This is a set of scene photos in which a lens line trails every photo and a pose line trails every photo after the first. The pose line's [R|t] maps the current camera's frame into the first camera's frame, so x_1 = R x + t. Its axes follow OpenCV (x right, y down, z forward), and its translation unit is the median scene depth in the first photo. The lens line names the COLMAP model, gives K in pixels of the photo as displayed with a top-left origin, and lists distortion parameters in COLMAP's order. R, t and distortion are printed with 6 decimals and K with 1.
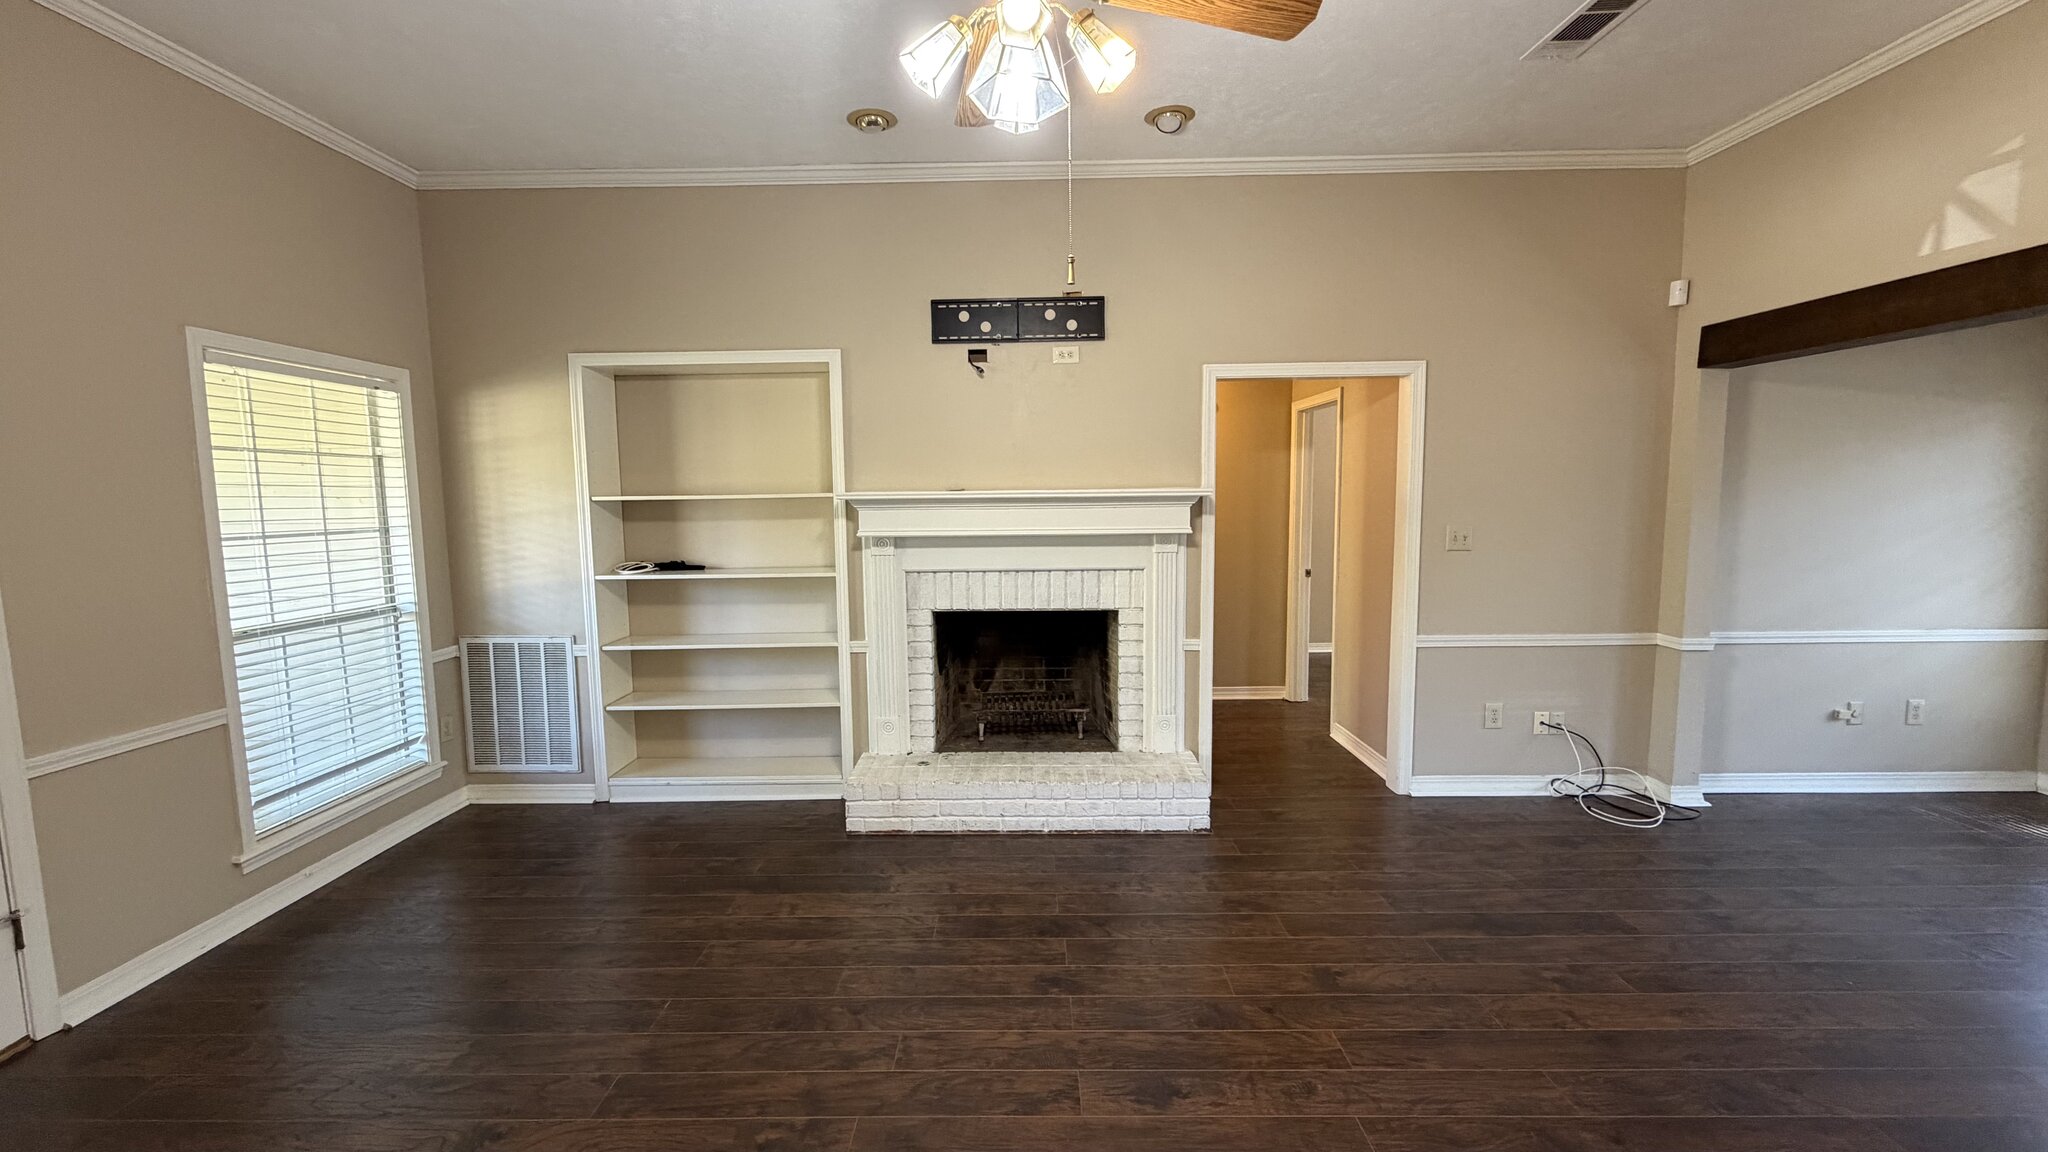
lens RADIAL K [[817.1, 0, 1018.8], [0, 817.1, 571.4], [0, 0, 1]] dist [0.000331, 0.000099]
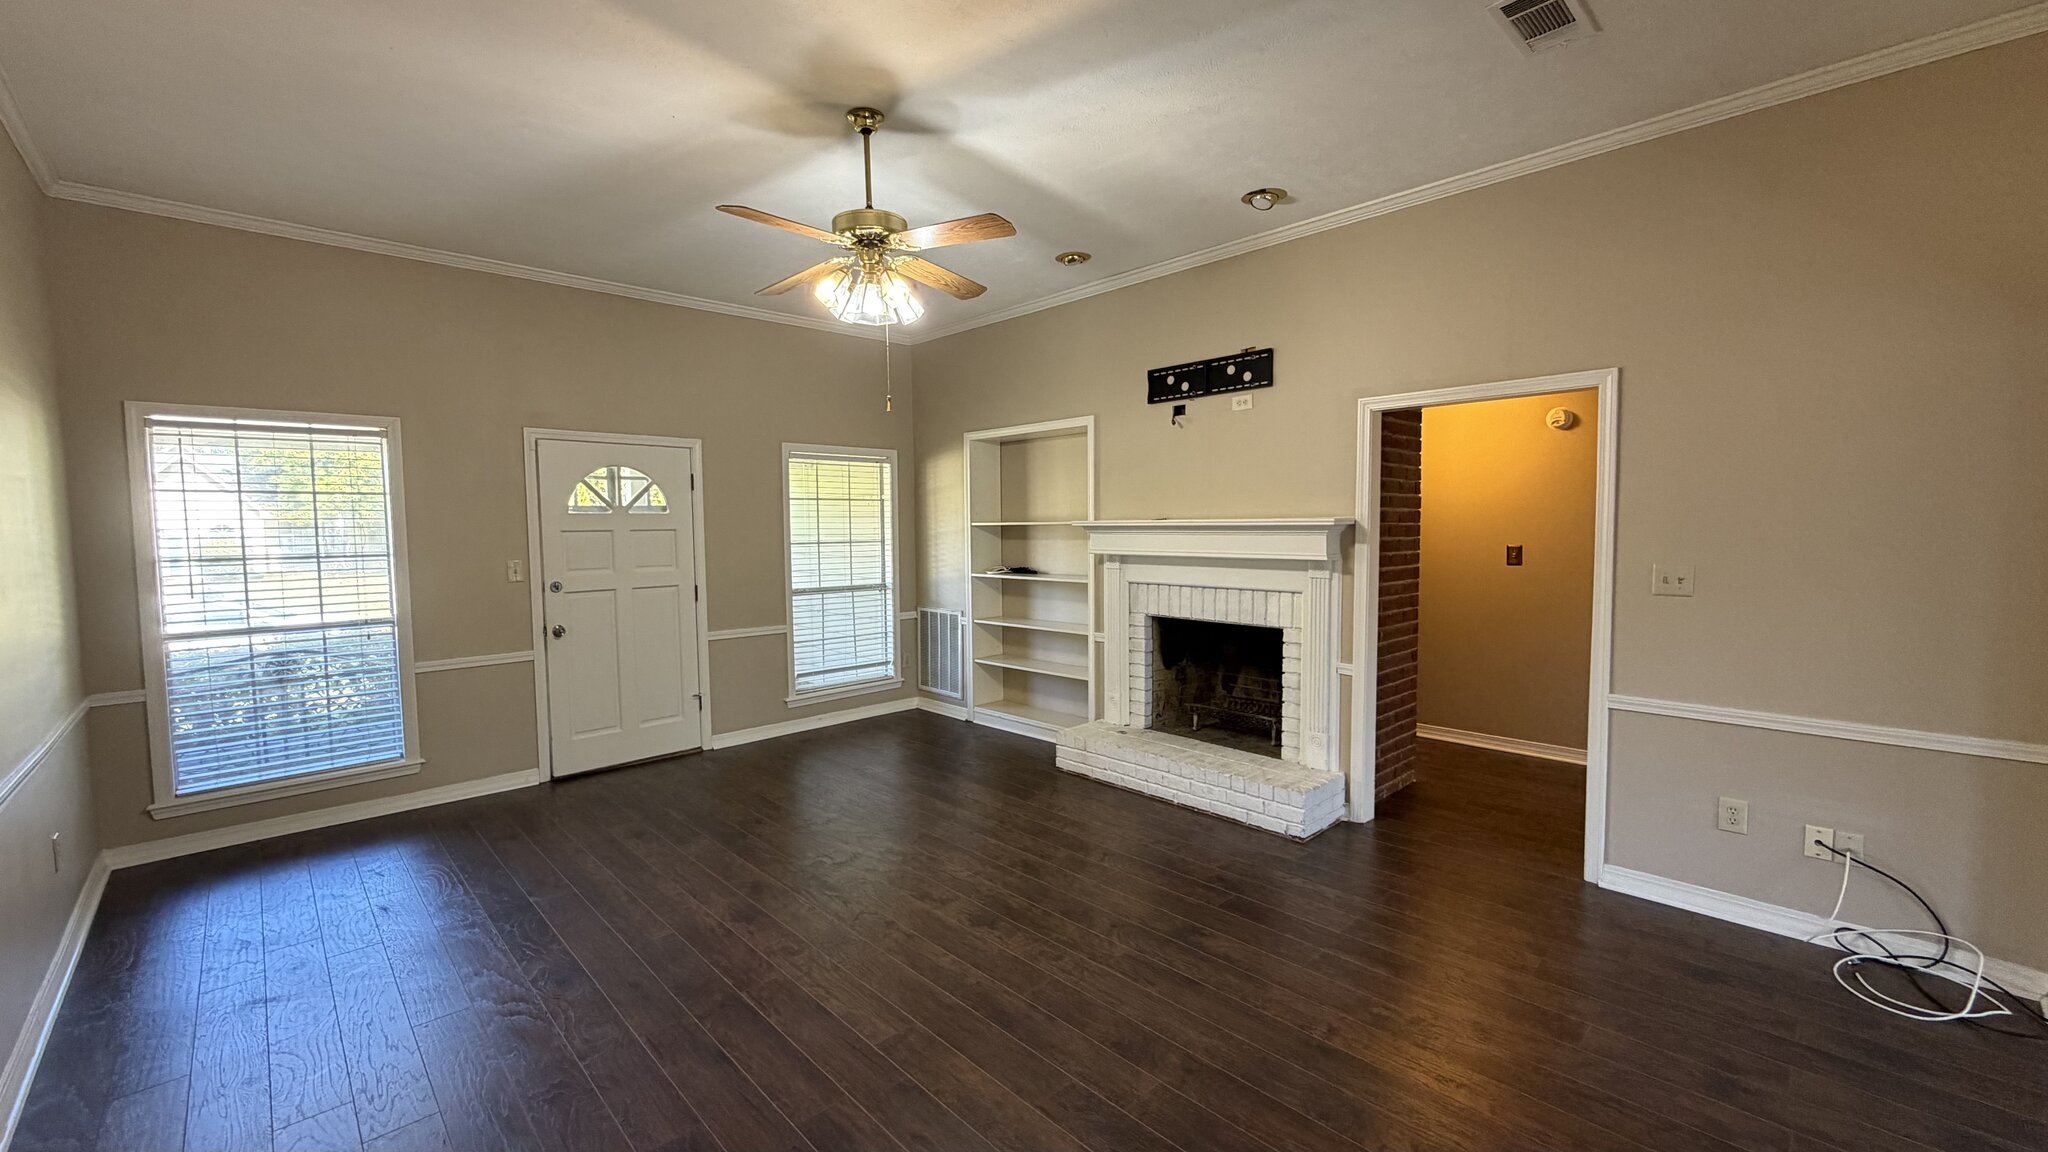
lens RADIAL K [[817.1, 0, 1020.9], [0, 817.1, 572.4], [0, 0, 1]] dist [0.000331, 0.000099]
pose [[0.697565, 0.049015, -0.714844, 0.677683], [-0.066132, 0.997803, 0.003883, -0.009299], [0.713464, 0.044565, 0.699274, -0.020372]]
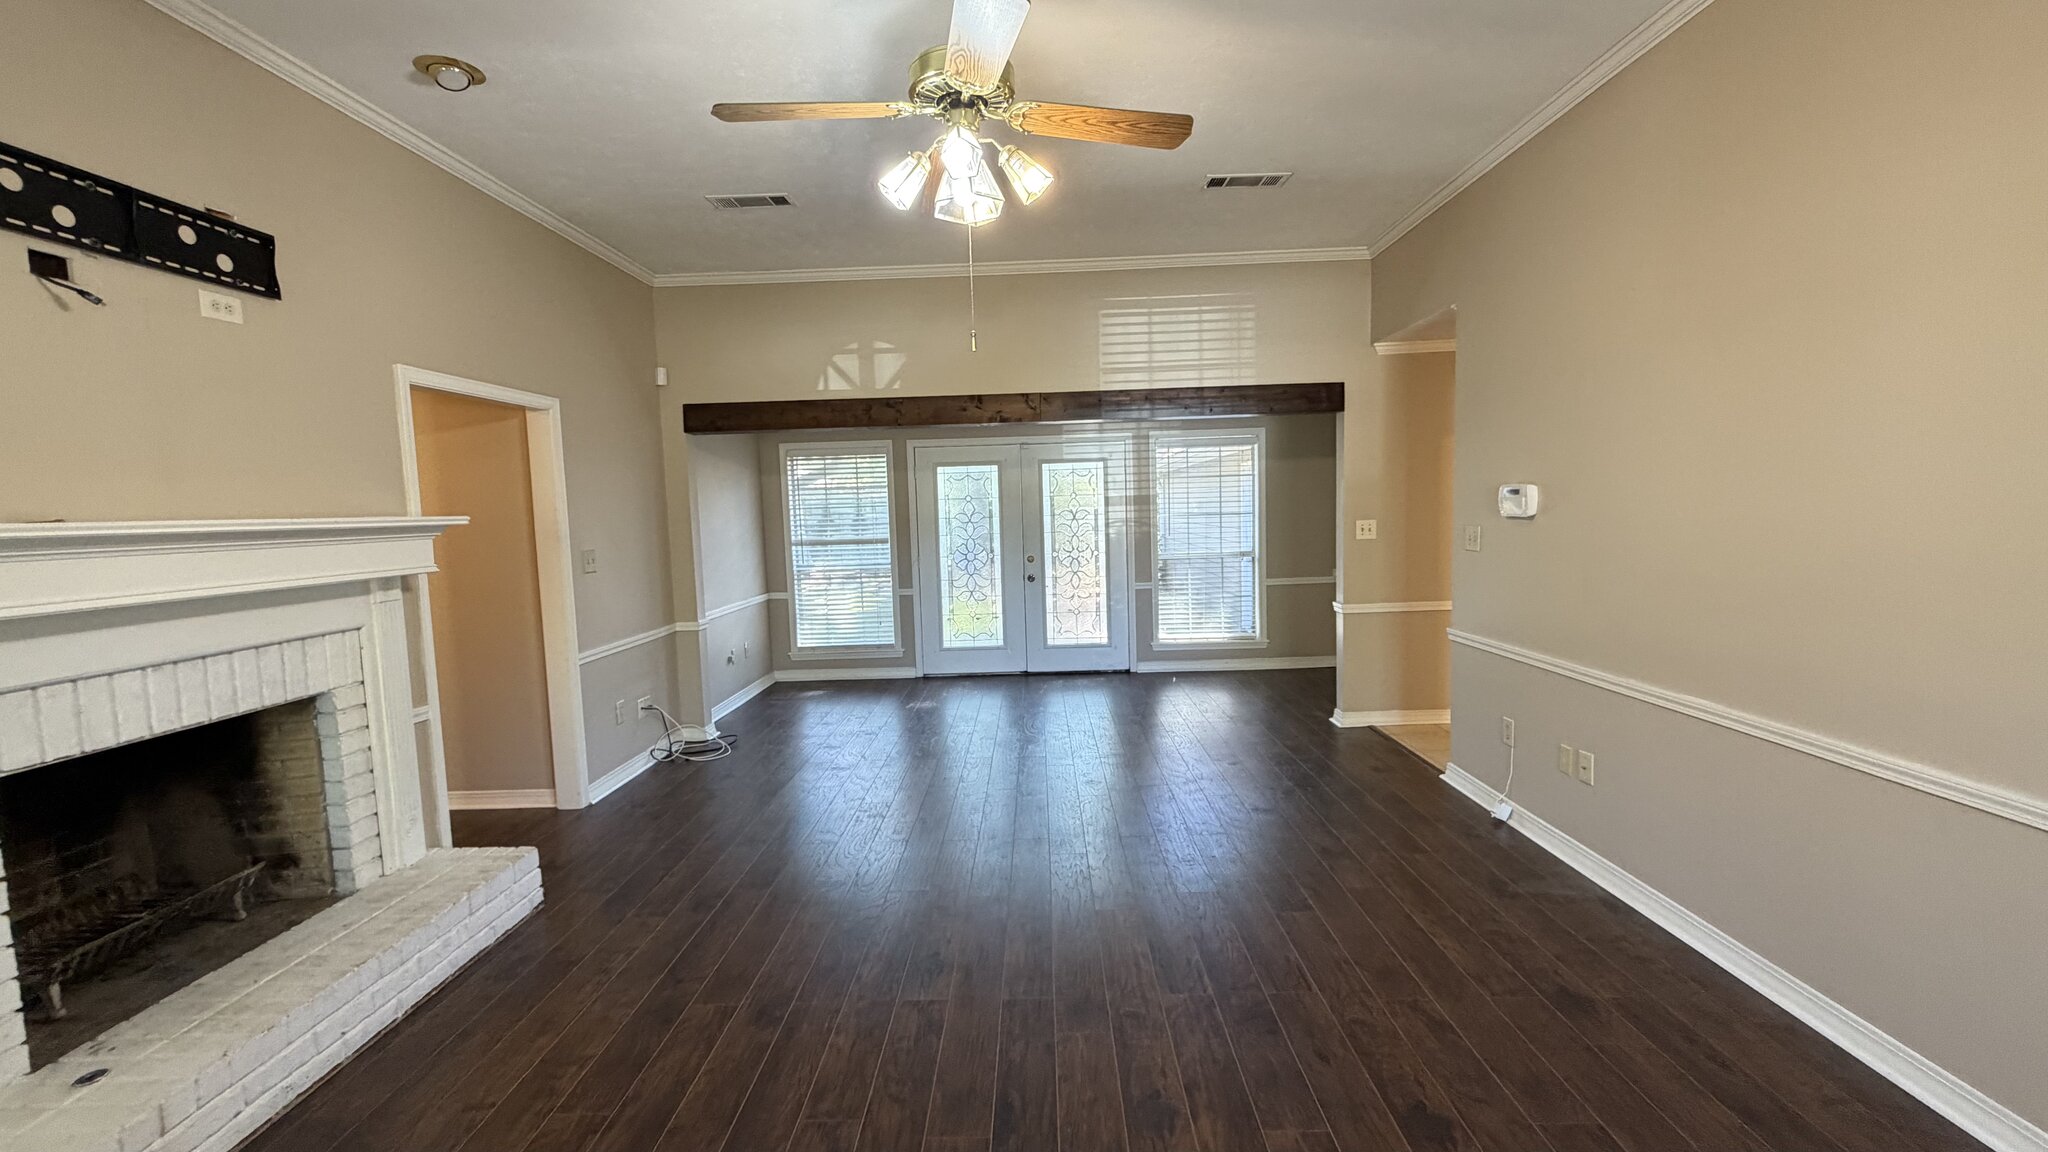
lens RADIAL K [[817.1, 0, 1015.9], [0, 817.1, 573.7], [0, 0, 1]] dist [0.000331, 0.000099]
pose [[0.016807, -0.070387, 0.997378, -0.576095], [0.127914, 0.989474, 0.067674, -0.026072], [-0.991643, 0.126441, 0.025633, 0.402270]]
